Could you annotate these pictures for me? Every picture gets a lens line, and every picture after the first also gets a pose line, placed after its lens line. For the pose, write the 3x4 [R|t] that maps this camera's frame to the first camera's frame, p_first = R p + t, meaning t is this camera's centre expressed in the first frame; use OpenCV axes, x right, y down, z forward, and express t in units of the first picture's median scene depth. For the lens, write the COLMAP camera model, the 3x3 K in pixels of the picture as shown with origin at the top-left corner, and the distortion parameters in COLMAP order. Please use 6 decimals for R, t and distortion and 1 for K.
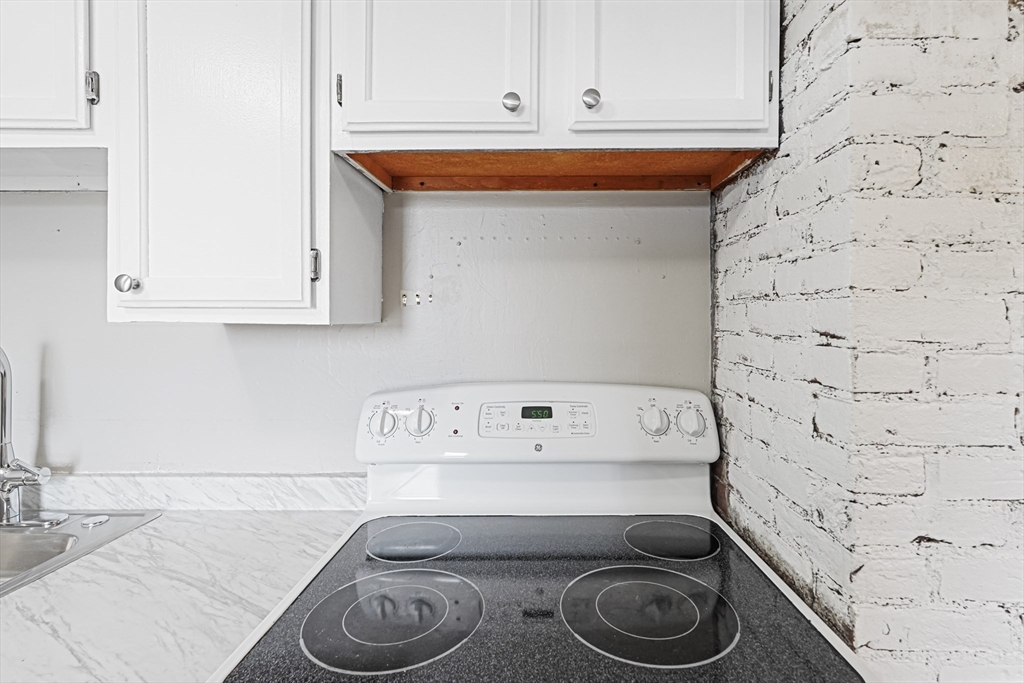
lens RADIAL K [[494.8, 0, 528.6], [0, 494.8, 319.9], [0, 0, 1]] dist [-0.001079, 0.000307]
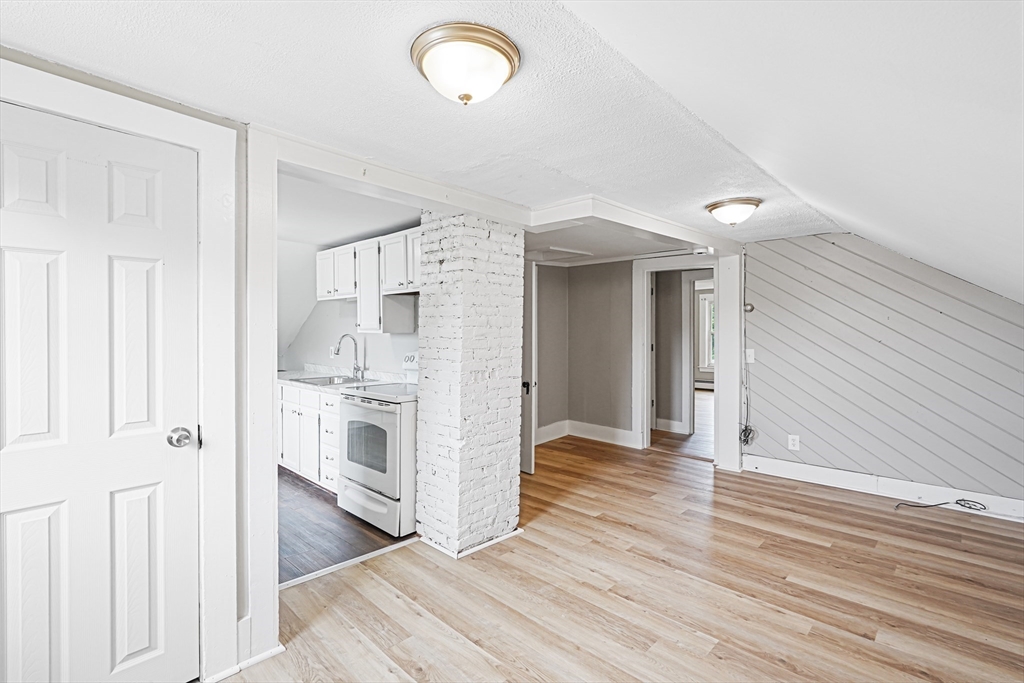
lens RADIAL K [[490.7, 0, 509.1], [0, 490.7, 332.1], [0, 0, 1]] dist [-0.000592, -0.000006]
pose [[0.723153, 0.000678, -0.690688, 3.569234], [0.006868, 0.999943, 0.008171, -0.029762], [0.690654, -0.010652, 0.723107, -1.462638]]
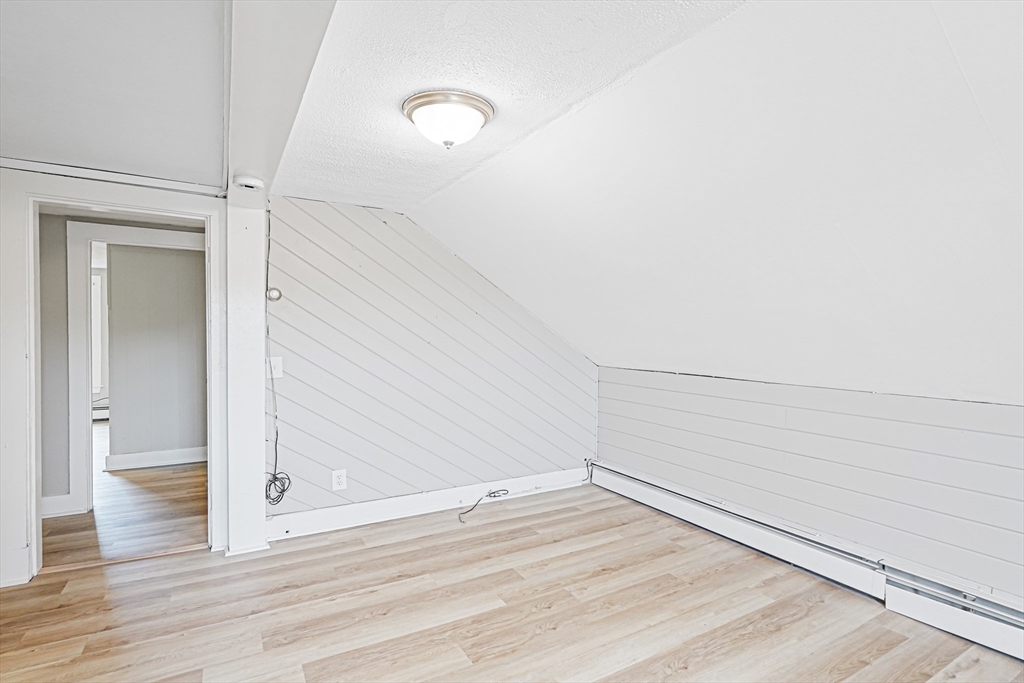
lens RADIAL K [[488.6, 0, 508.2], [0, 488.6, 345.3], [0, 0, 1]] dist [-0.005604, -0.000423]
pose [[0.859218, -0.006598, 0.511567, 1.373231], [-0.006737, 0.999684, 0.024209, 0.037550], [-0.511565, -0.024247, 0.858902, 0.375364]]
